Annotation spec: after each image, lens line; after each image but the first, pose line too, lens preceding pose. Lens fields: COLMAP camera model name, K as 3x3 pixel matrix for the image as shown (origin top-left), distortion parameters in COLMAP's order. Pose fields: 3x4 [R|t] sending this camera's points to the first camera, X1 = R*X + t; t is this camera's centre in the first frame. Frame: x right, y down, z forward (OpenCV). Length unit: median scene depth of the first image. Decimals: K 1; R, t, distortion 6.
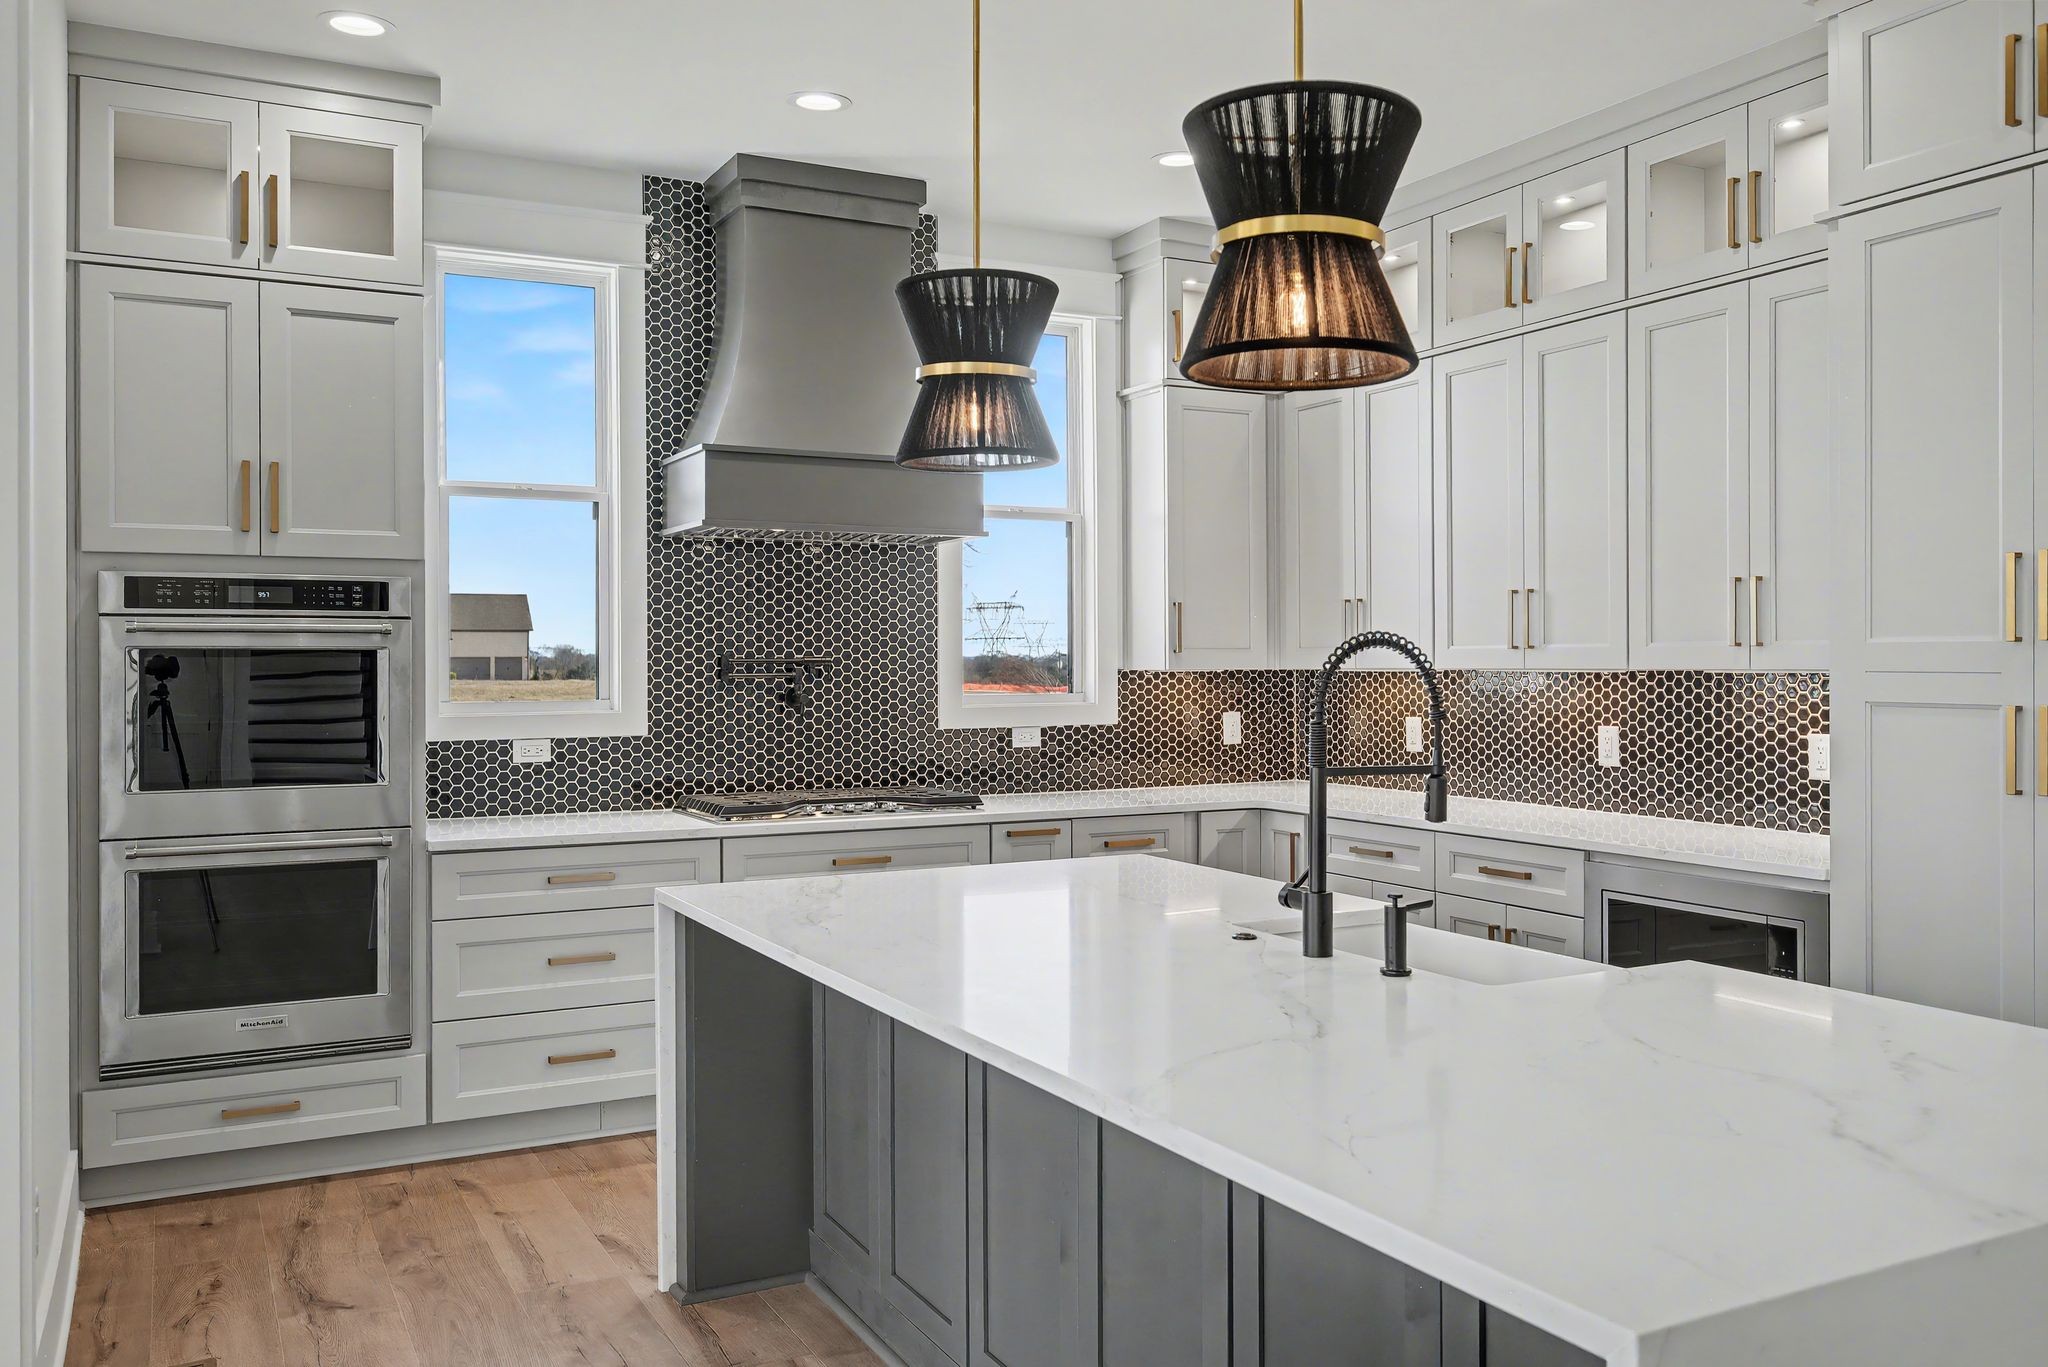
lens RADIAL K [[1575.4, 0, 1043.3], [0, 1575.4, 664.7], [0, 0, 1]] dist [-0.017885, -0.003584]
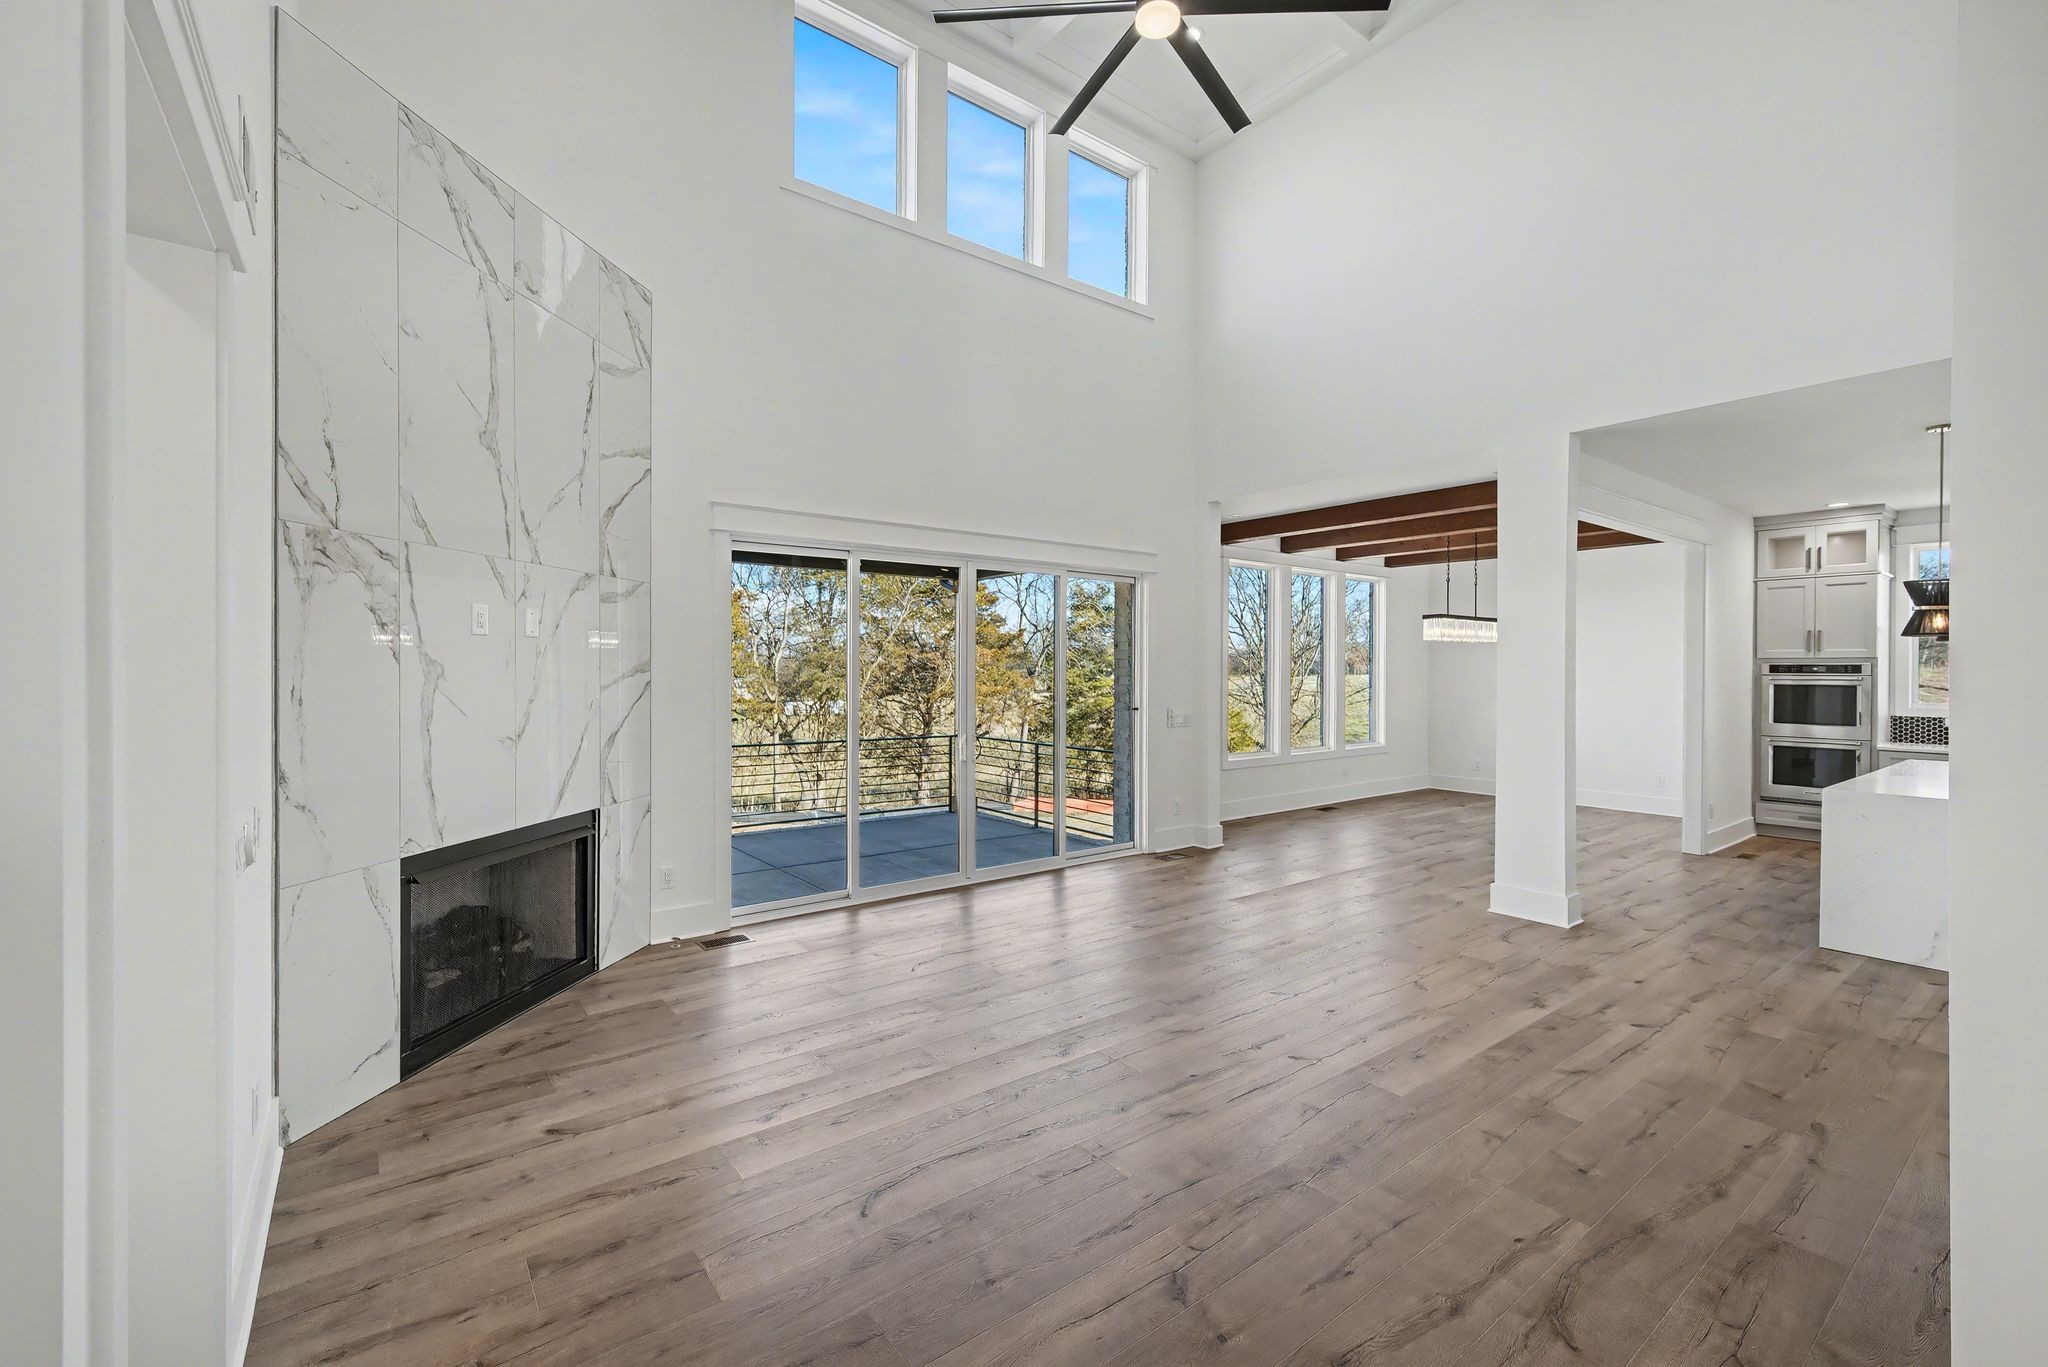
lens RADIAL K [[870.8, 0, 1028.5], [0, 870.8, 676.1], [0, 0, 1]] dist [0.005146, 0.000176]
pose [[0.141906, 0.013775, -0.989784, 1.111095], [-0.004148, 0.999903, 0.013321, -0.045325], [0.989871, 0.002216, 0.141949, -0.943898]]
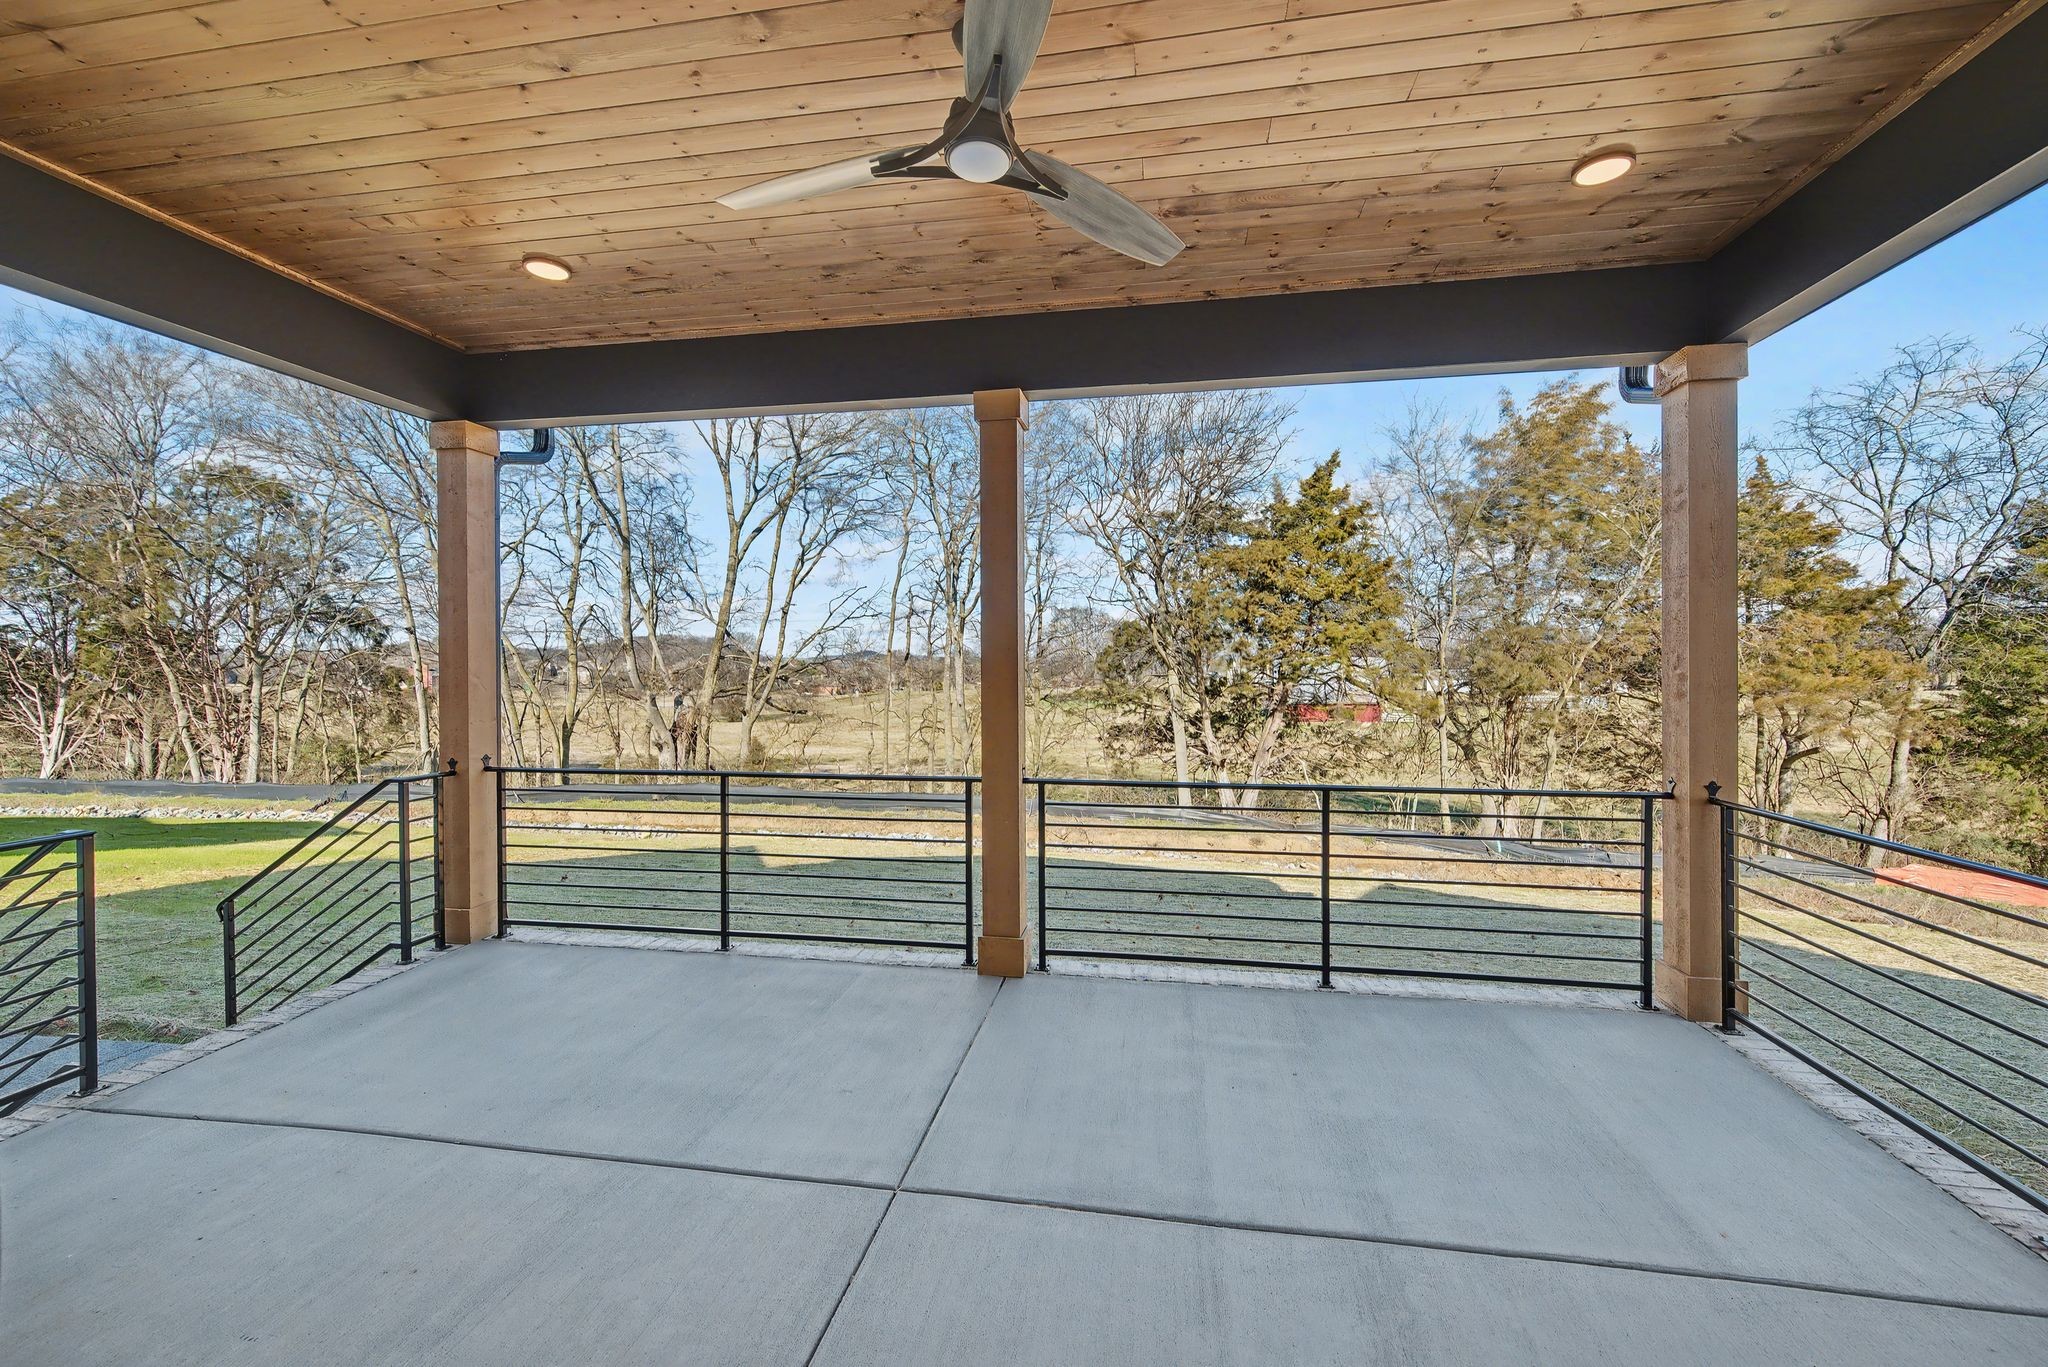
lens RADIAL K [[799.3, 0, 1044.4], [0, 799.3, 664.9], [0, 0, 1]] dist [0.002955, -0.000093]
pose [[-0.617510, 0.009668, -0.786504, -0.396130], [0.008858, 0.999947, 0.005337, 0.017978], [0.786513, -0.003671, -0.617563, -0.832910]]
